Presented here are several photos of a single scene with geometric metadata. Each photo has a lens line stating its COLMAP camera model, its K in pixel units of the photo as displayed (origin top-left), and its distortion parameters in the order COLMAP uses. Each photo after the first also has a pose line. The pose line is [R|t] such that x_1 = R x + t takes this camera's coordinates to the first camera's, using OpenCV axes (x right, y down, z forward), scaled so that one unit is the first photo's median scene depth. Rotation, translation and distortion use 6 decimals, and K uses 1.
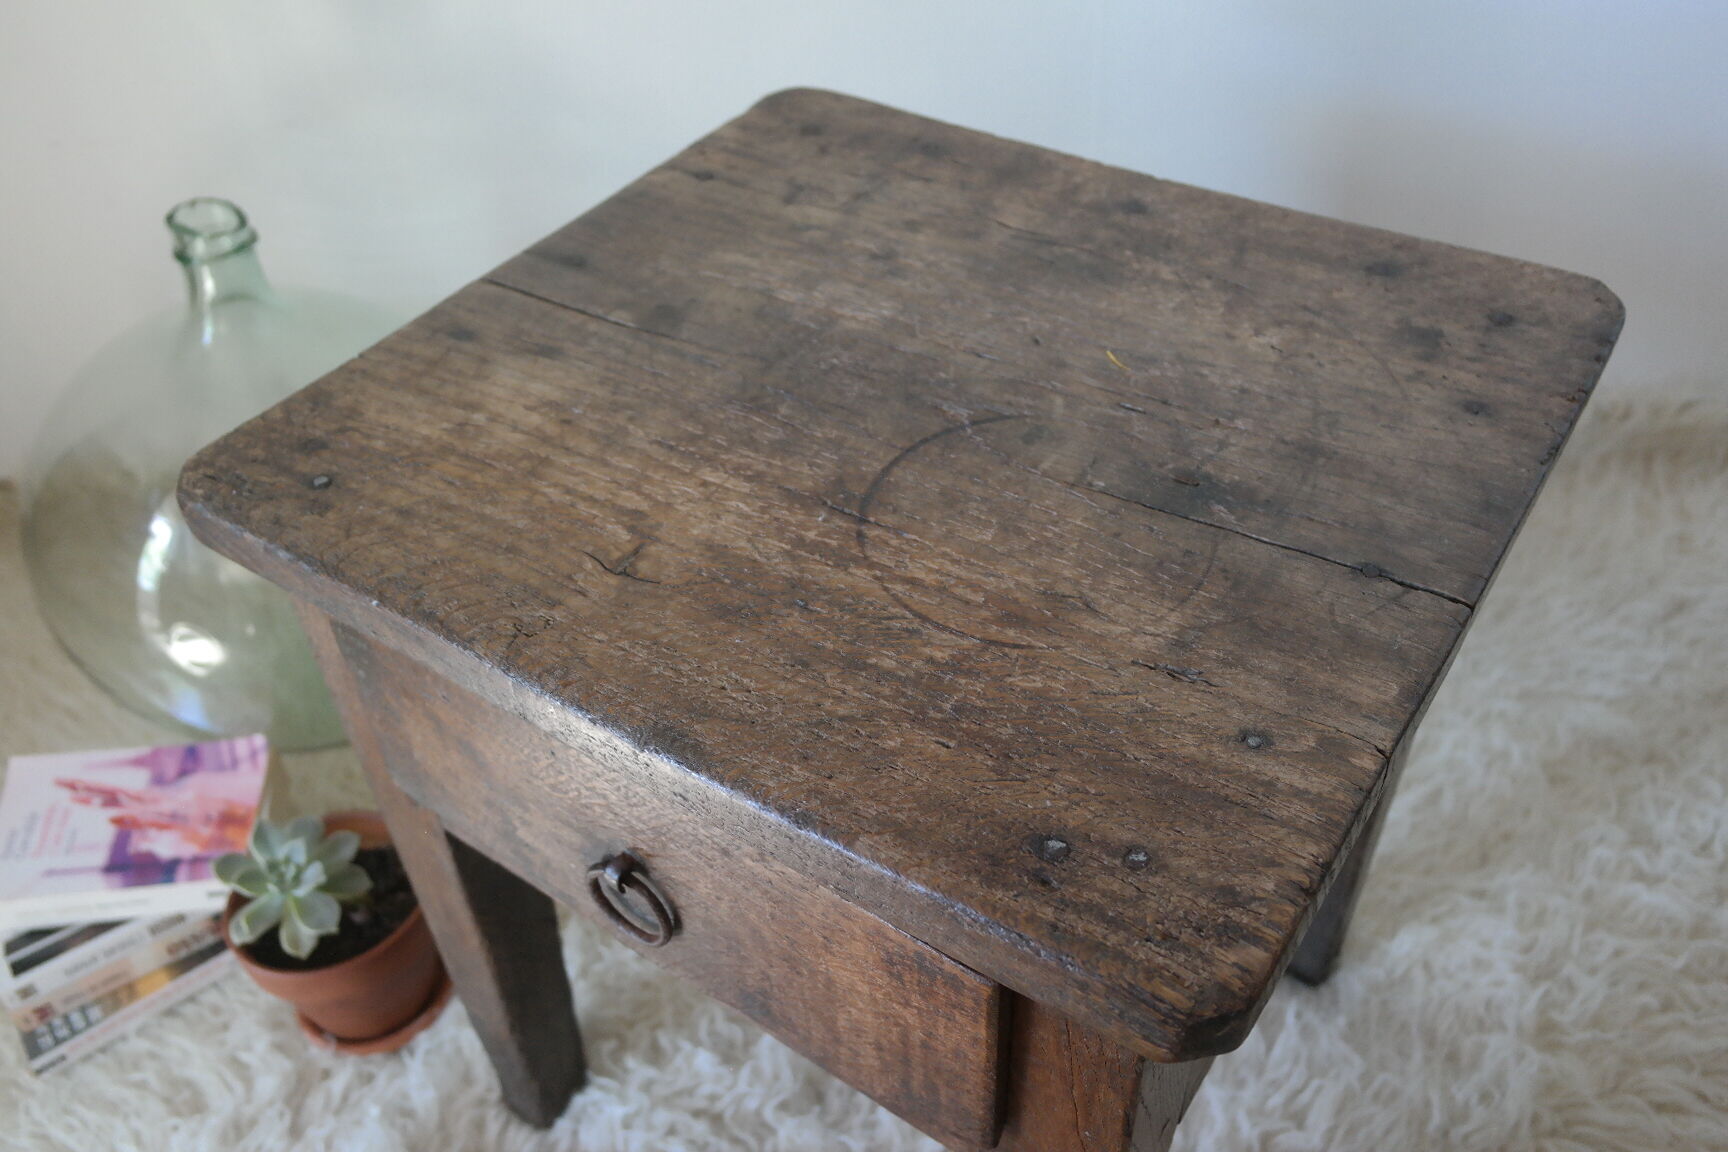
lens RADIAL K [[1447.2, 0, 858.1], [0, 1447.2, 597.1], [0, 0, 1]] dist [-0.013344, -0.000128]
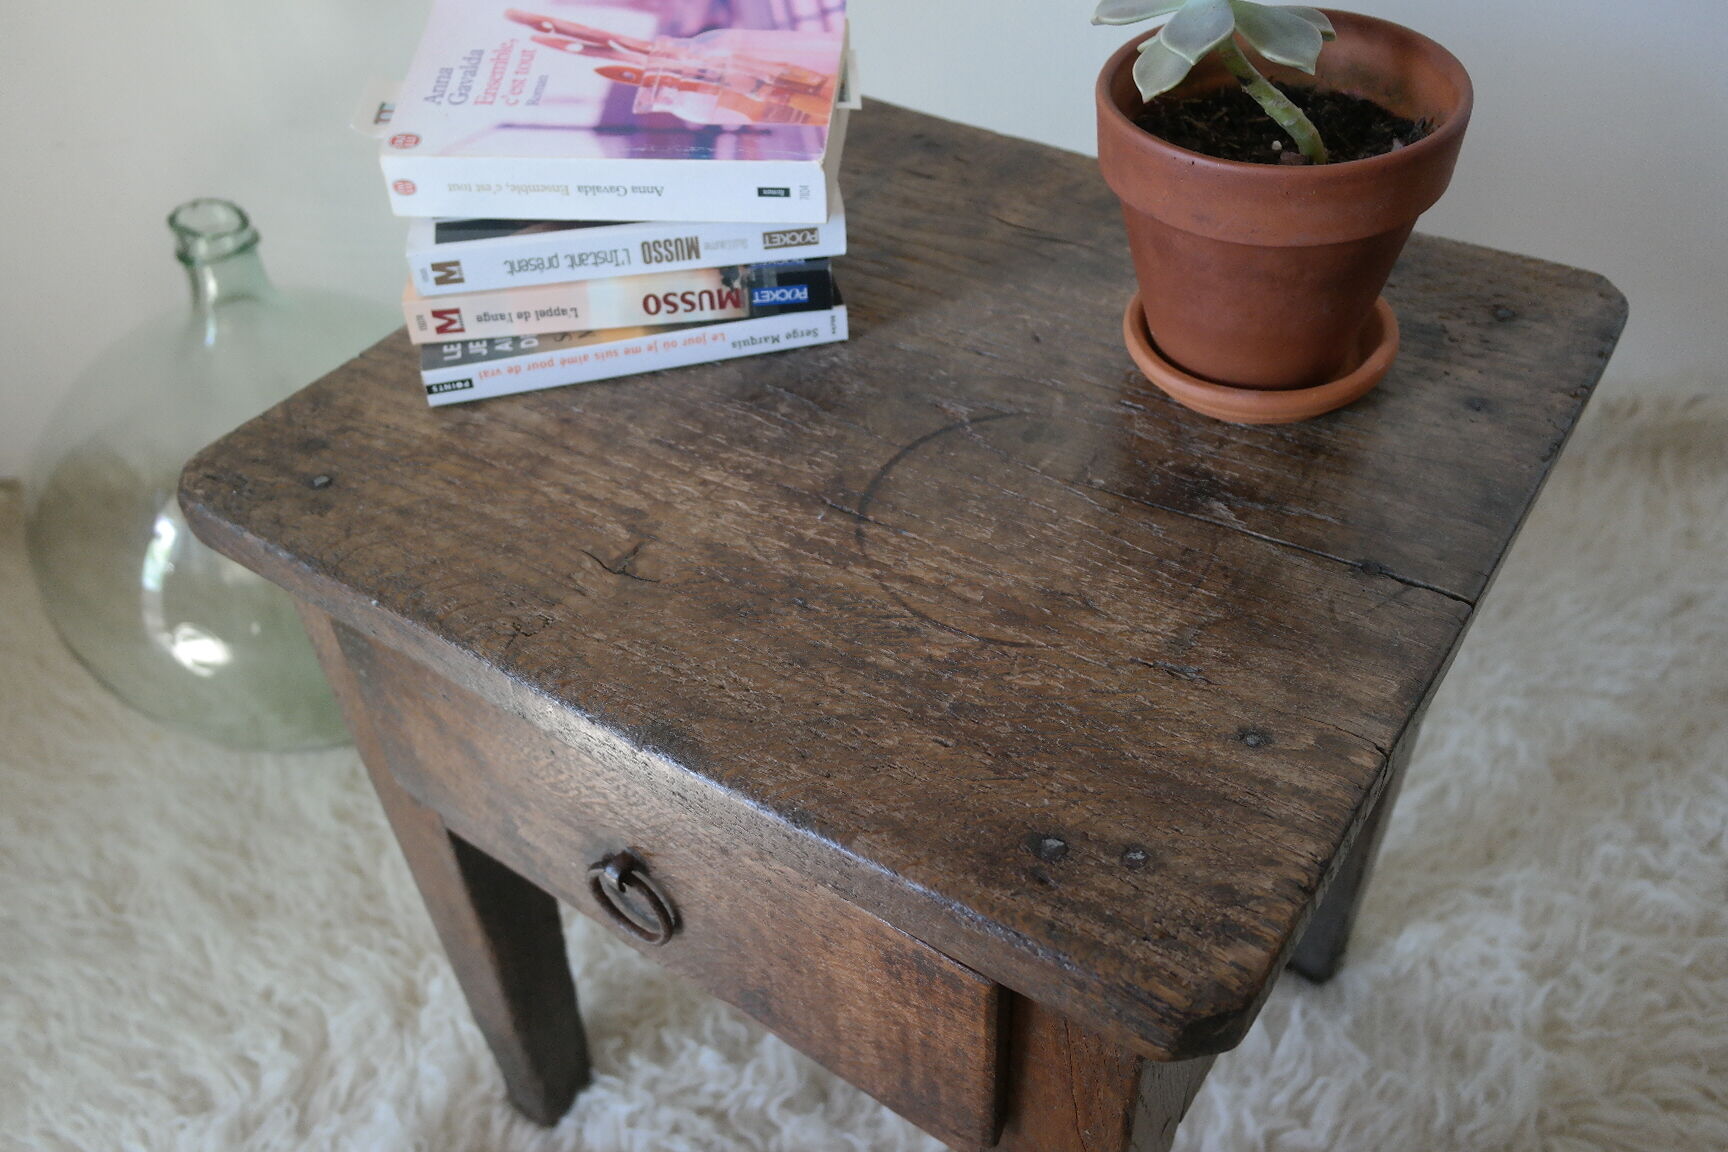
lens RADIAL K [[1447.2, 0, 858.1], [0, 1447.2, 597.1], [0, 0, 1]] dist [-0.013344, -0.000128]
pose [[0.999977, -0.002471, -0.006281, 0.006756], [0.002482, 0.999995, 0.001787, -0.000724], [0.006277, -0.001802, 0.999979, 0.000980]]
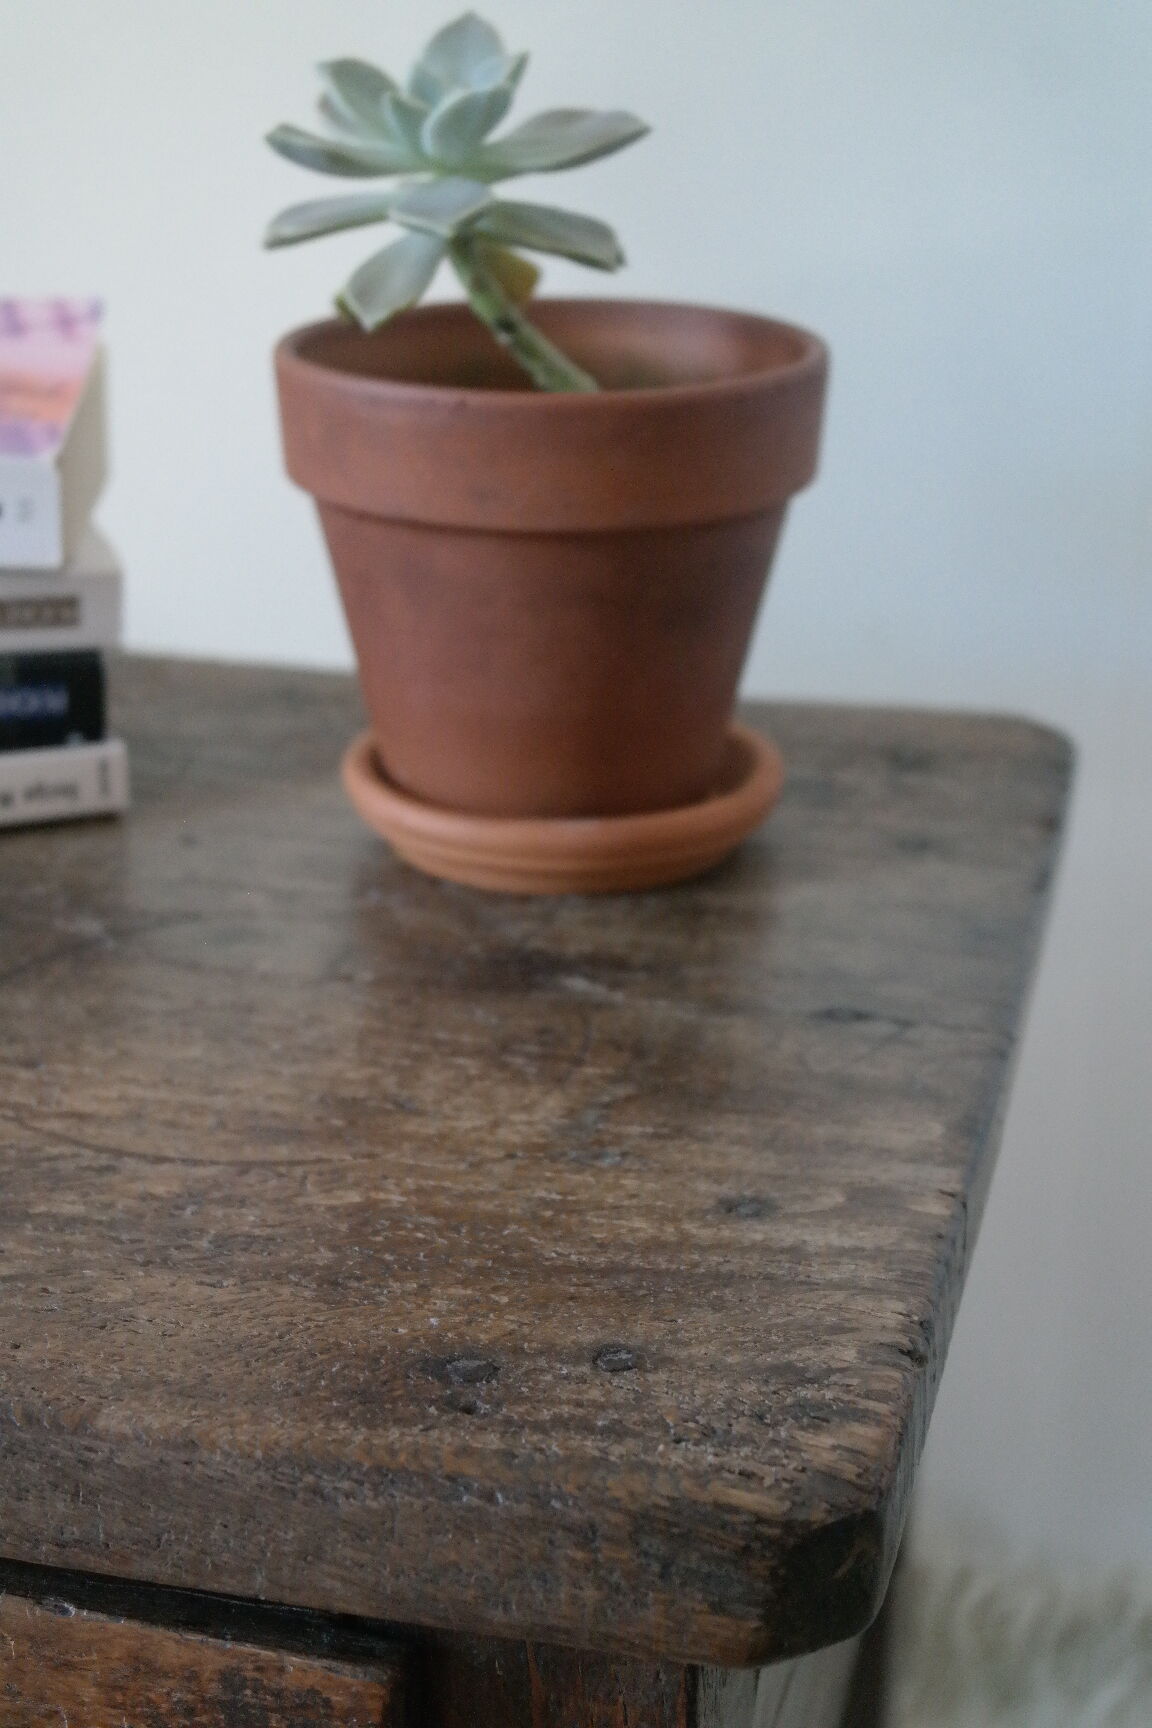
lens RADIAL K [[2794.1, 0, 576.0], [0, 2794.1, 864.0], [0, 0, 1]] dist [-0.010410, 0.056736]
pose [[0.932331, -0.050085, 0.358120, -0.152242], [0.193143, 0.906230, -0.376088, 0.321266], [-0.305703, 0.419807, 0.854580, 0.012542]]
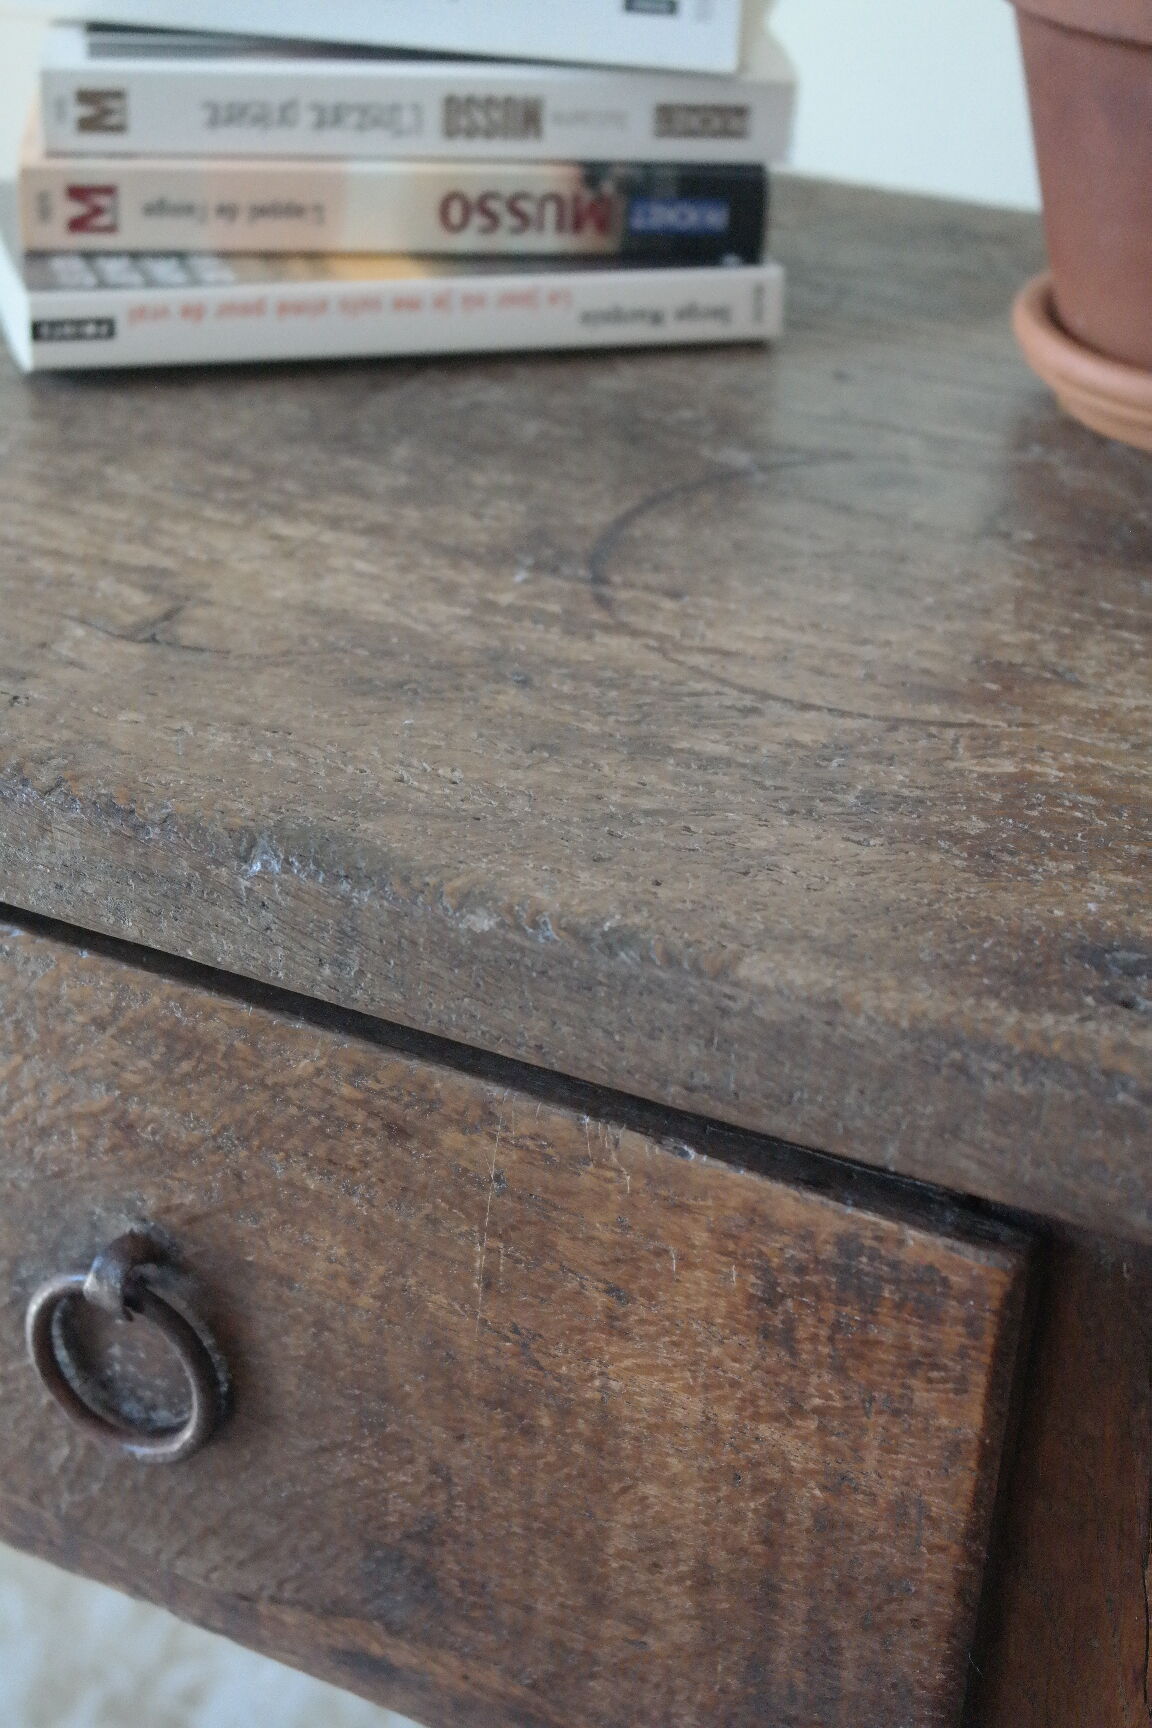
lens RADIAL K [[2794.1, 0, 576.0], [0, 2794.1, 864.0], [0, 0, 1]] dist [-0.010410, 0.056736]
pose [[0.986144, 0.003232, 0.165862, -0.174309], [0.039035, 0.967217, -0.250932, 0.302541], [-0.161236, 0.253929, 0.953689, 0.067795]]
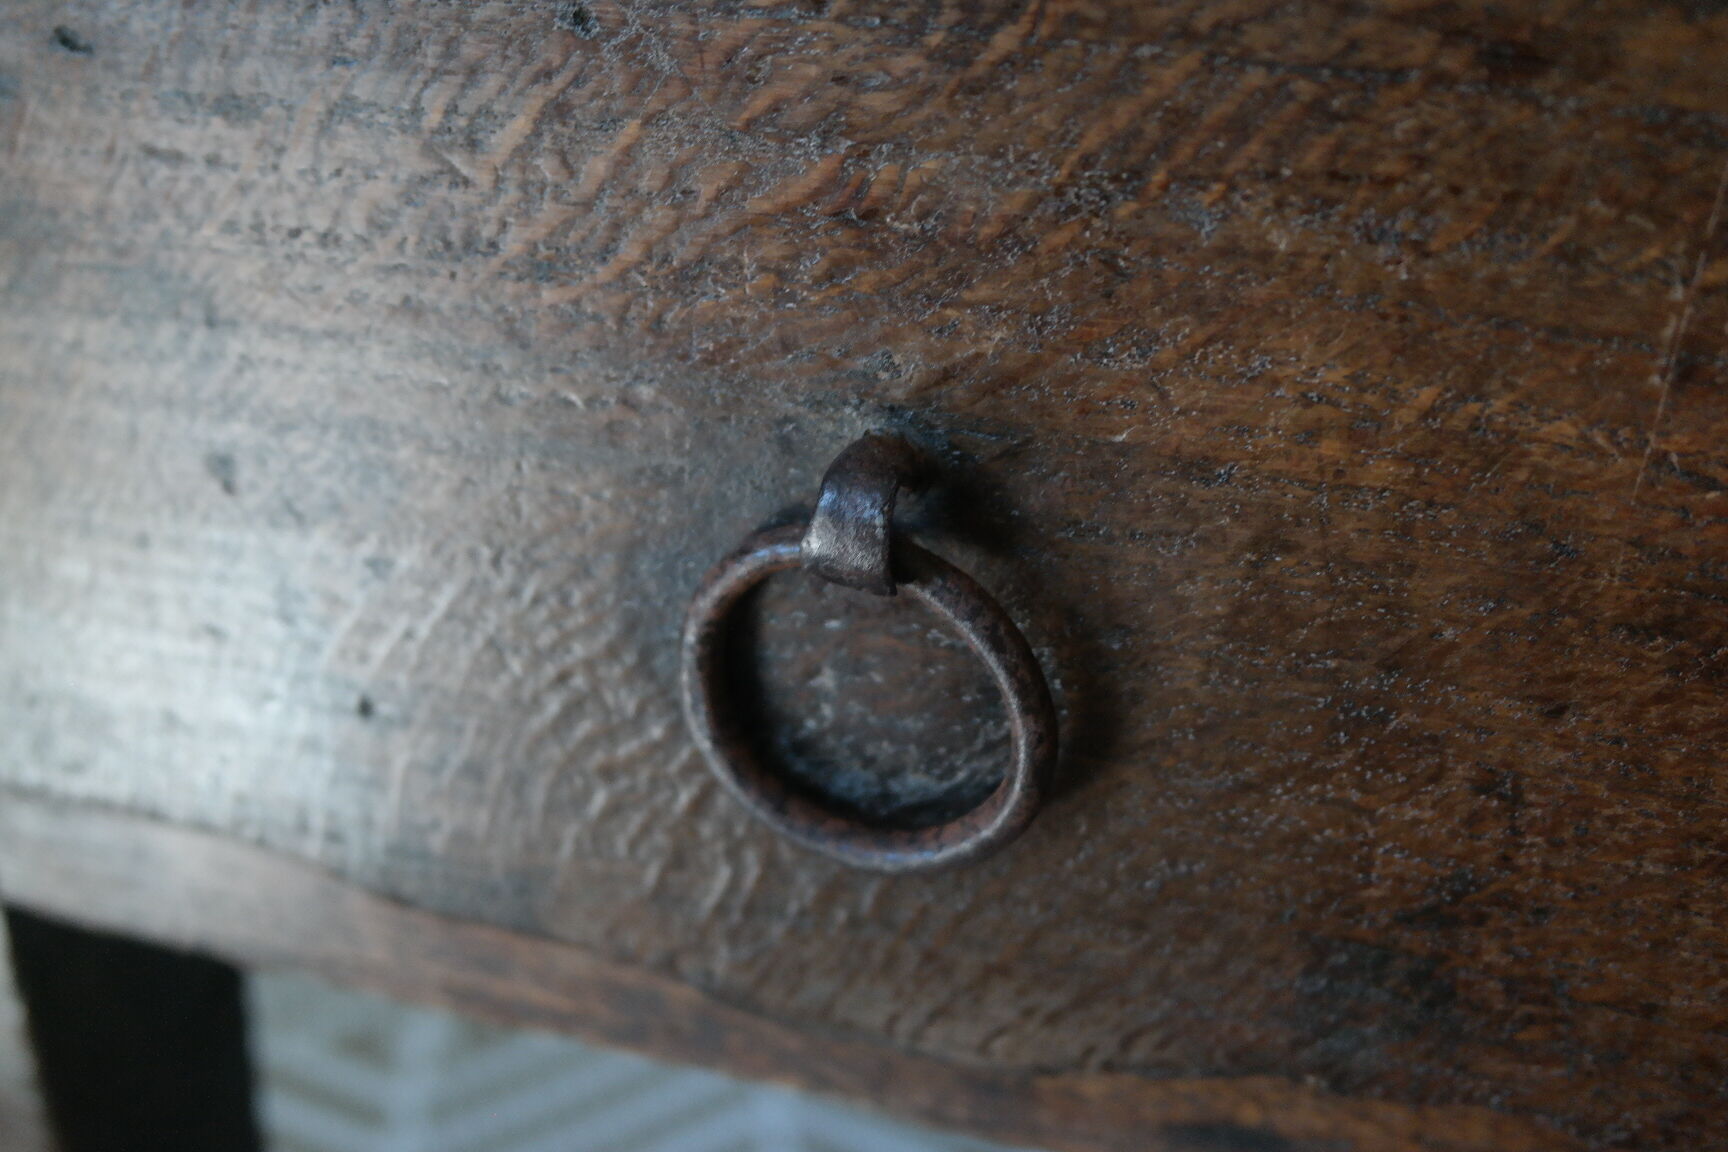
lens RADIAL K [[1841.9, 0, 864.0], [0, 1841.9, 576.0], [0, 0, 1]] dist [-0.022662, -0.002068]
pose [[0.953809, -0.113137, 0.278294, -0.263726], [0.181391, 0.955334, -0.233311, 0.283779], [-0.239468, 0.273014, 0.931729, 0.713008]]
